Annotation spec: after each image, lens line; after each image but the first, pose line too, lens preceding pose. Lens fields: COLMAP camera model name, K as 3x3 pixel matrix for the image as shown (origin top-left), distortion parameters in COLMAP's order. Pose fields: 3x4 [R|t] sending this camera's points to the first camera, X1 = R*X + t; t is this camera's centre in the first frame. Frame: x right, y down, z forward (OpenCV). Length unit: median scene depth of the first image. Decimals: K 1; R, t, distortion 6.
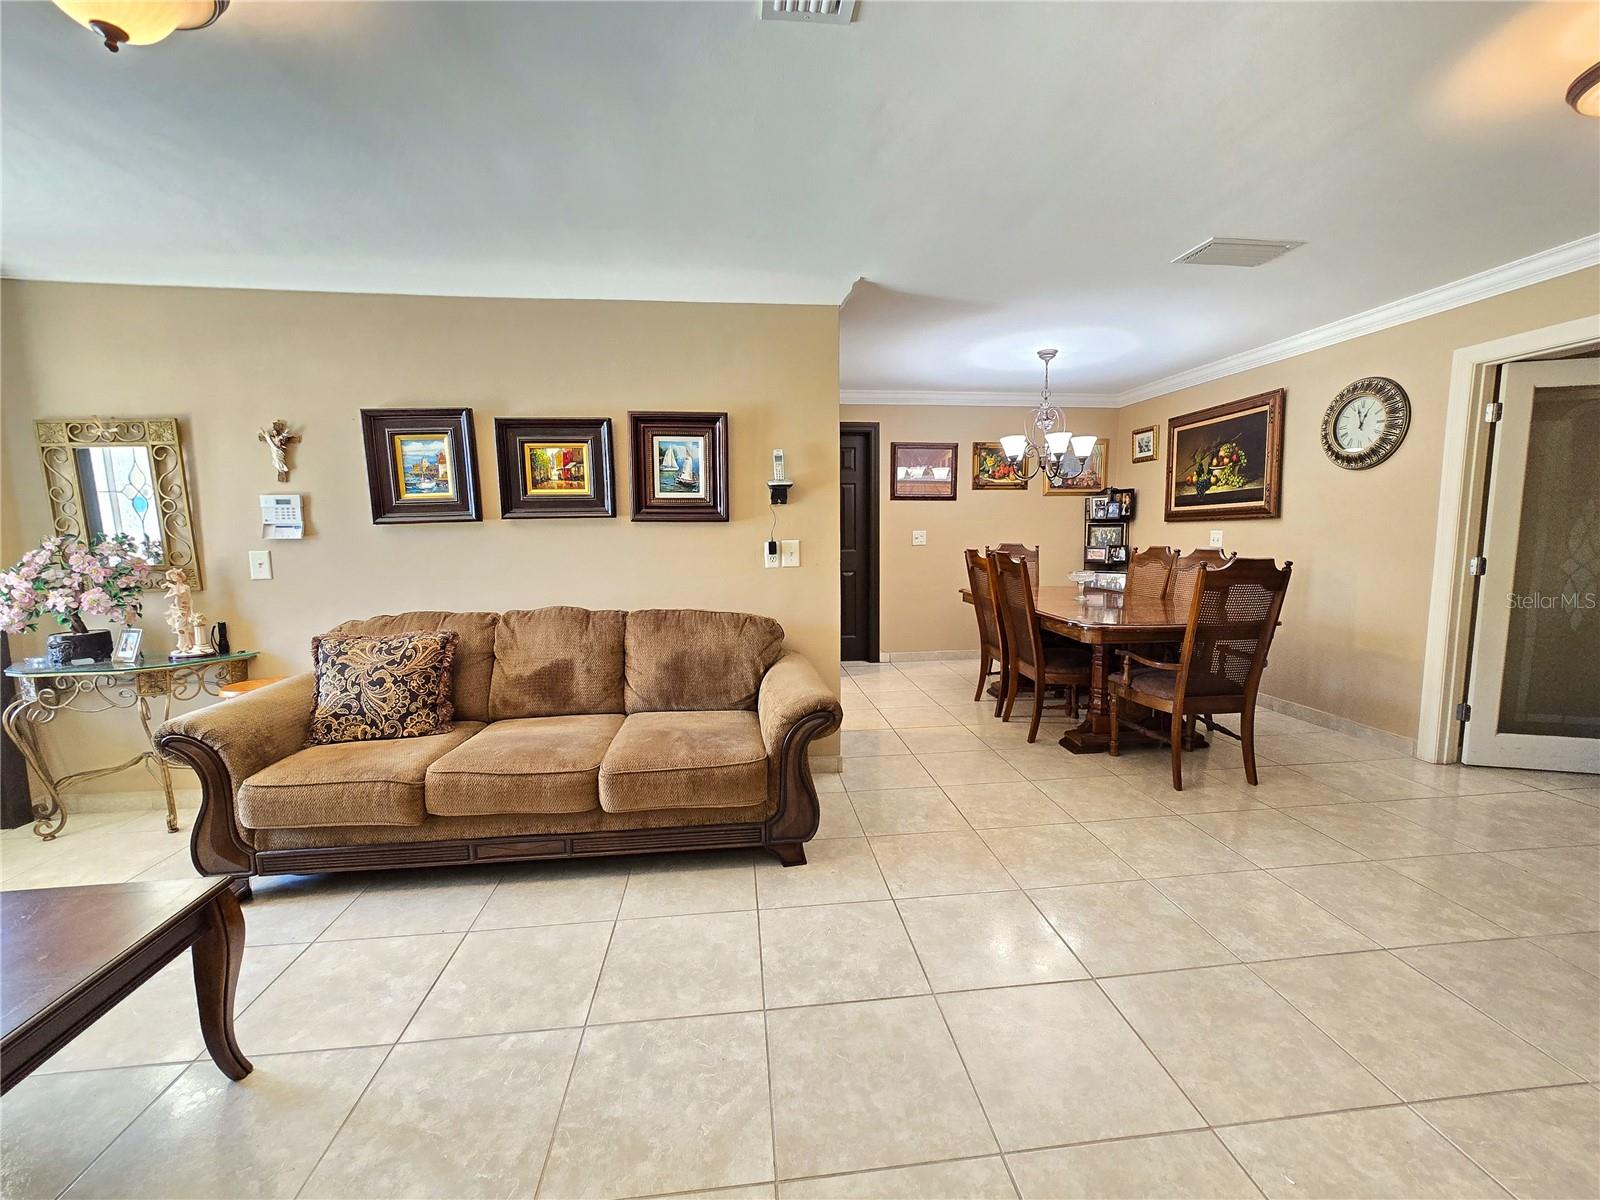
lens RADIAL K [[644.8, 0, 798.8], [0, 644.8, 602.2], [0, 0, 1]] dist [-0.008651, -0.000065]
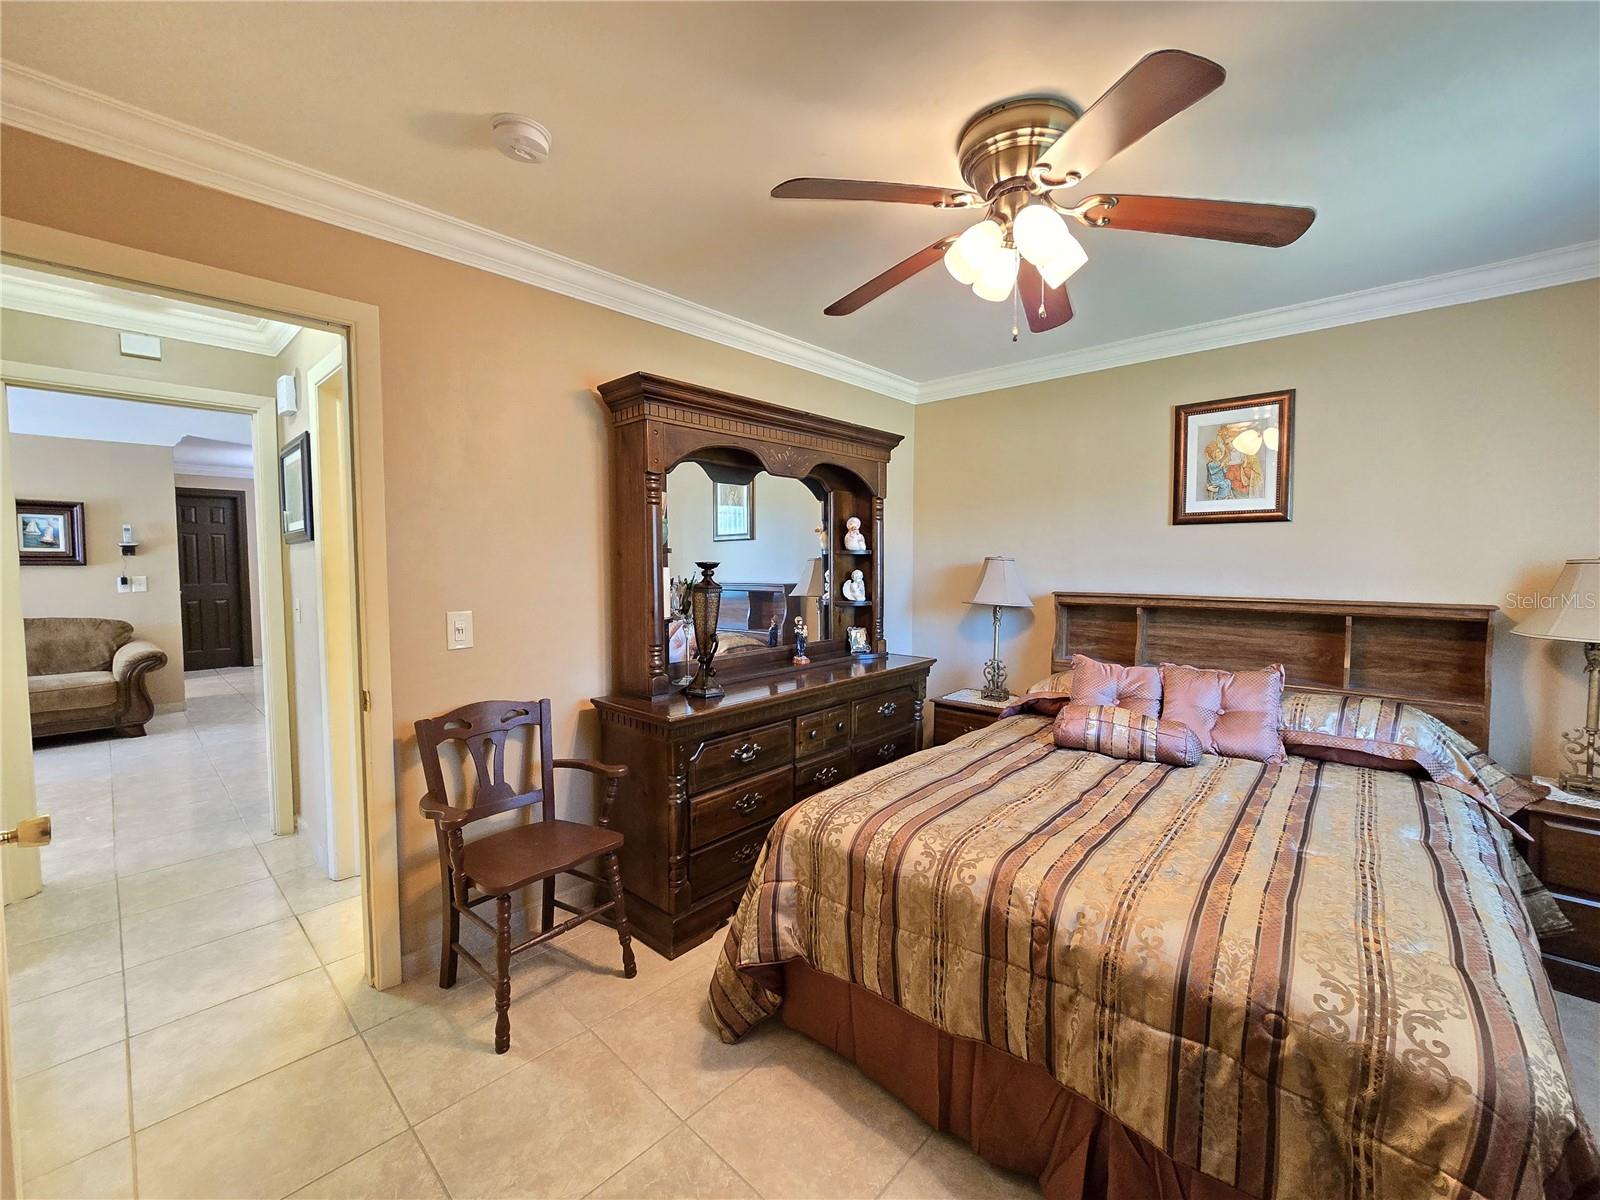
lens RADIAL K [[644.8, 0, 803.0], [0, 644.8, 595.1], [0, 0, 1]] dist [-0.008651, -0.000065]
pose [[0.744478, -0.026563, 0.667119, 0.175602], [0.069804, 0.996829, -0.038207, 0.149193], [-0.663988, 0.075012, 0.743971, -1.509192]]
